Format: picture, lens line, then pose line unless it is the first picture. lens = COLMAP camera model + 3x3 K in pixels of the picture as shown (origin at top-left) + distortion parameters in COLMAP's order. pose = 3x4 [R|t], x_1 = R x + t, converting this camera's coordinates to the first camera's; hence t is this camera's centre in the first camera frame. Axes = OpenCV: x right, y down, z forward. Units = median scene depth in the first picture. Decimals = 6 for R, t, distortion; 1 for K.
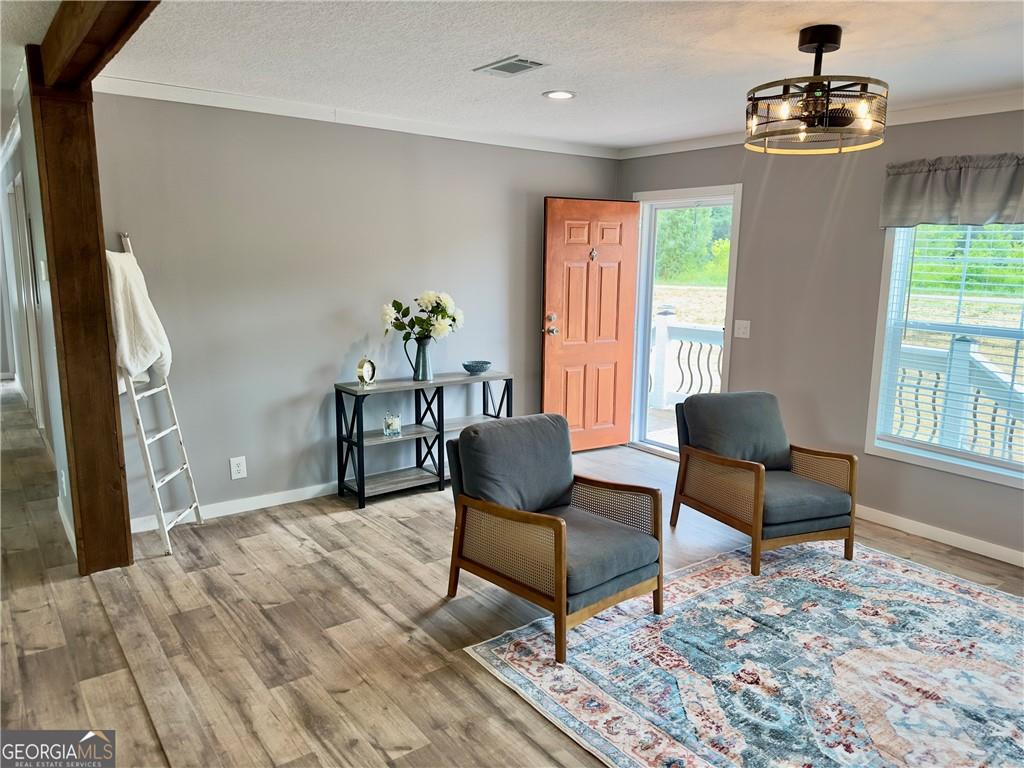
lens RADIAL K [[722.4, 0, 520.6], [0, 722.4, 382.3], [0, 0, 1]] dist [0.047084, -0.053900]
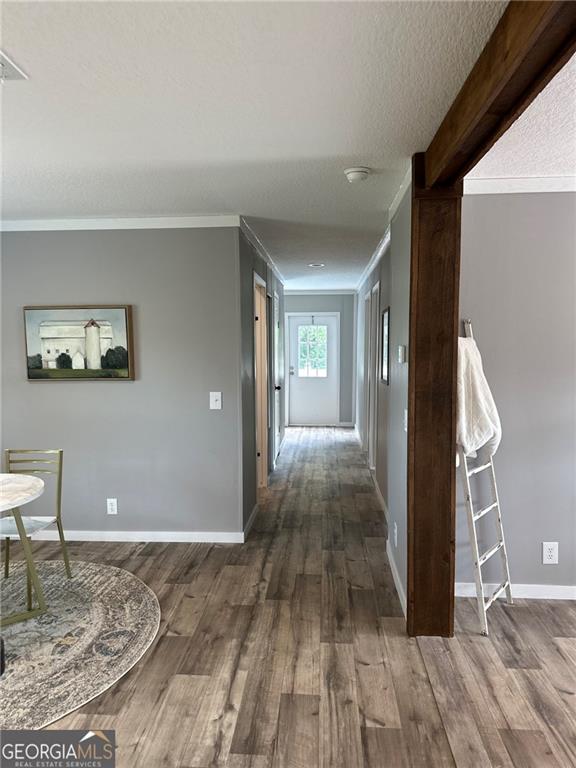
lens RADIAL K [[541.8, 0, 286.6], [0, 541.8, 395.1], [0, 0, 1]] dist [0.047084, -0.053900]
pose [[0.750828, 0.050790, -0.658542, -0.220888], [-0.098379, 0.994517, -0.035463, -0.039991], [0.653130, 0.091413, 0.751708, 0.240177]]
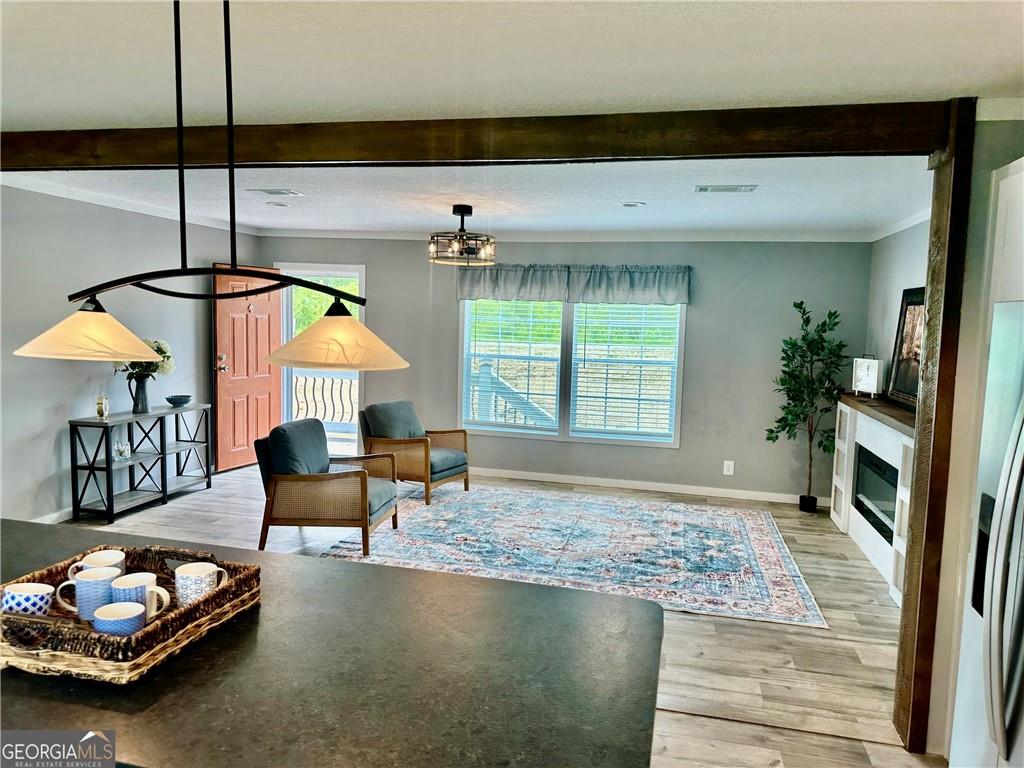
lens RADIAL K [[722.4, 0, 516.5], [0, 722.4, 389.4], [0, 0, 1]] dist [0.047084, -0.053900]
pose [[0.759627, -0.056231, 0.647924, -0.589356], [0.090685, 0.995681, -0.019907, 0.051901], [-0.644006, 0.073879, 0.761445, -0.419921]]
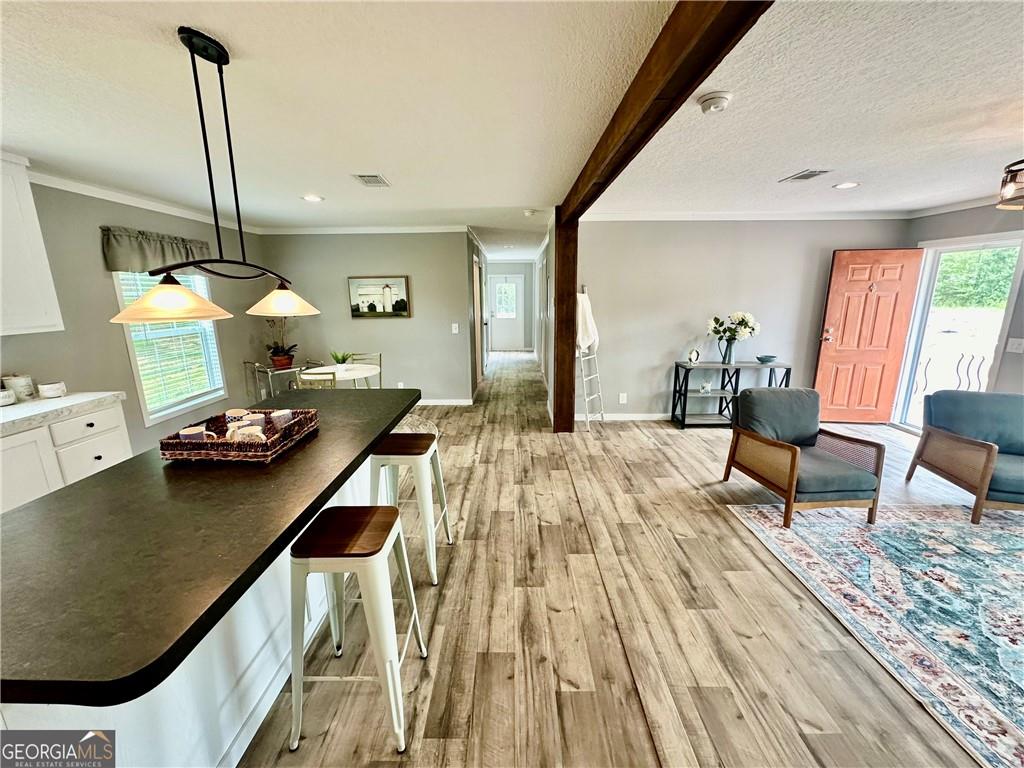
lens RADIAL K [[411.5, 0, 512.4], [0, 411.5, 383.7], [0, 0, 1]] dist [0.000278, 0.000219]
pose [[0.793467, 0.112582, -0.598110, 0.067077], [-0.085251, 0.993613, 0.073930, 0.020903], [0.602613, -0.007672, 0.797996, -0.138749]]
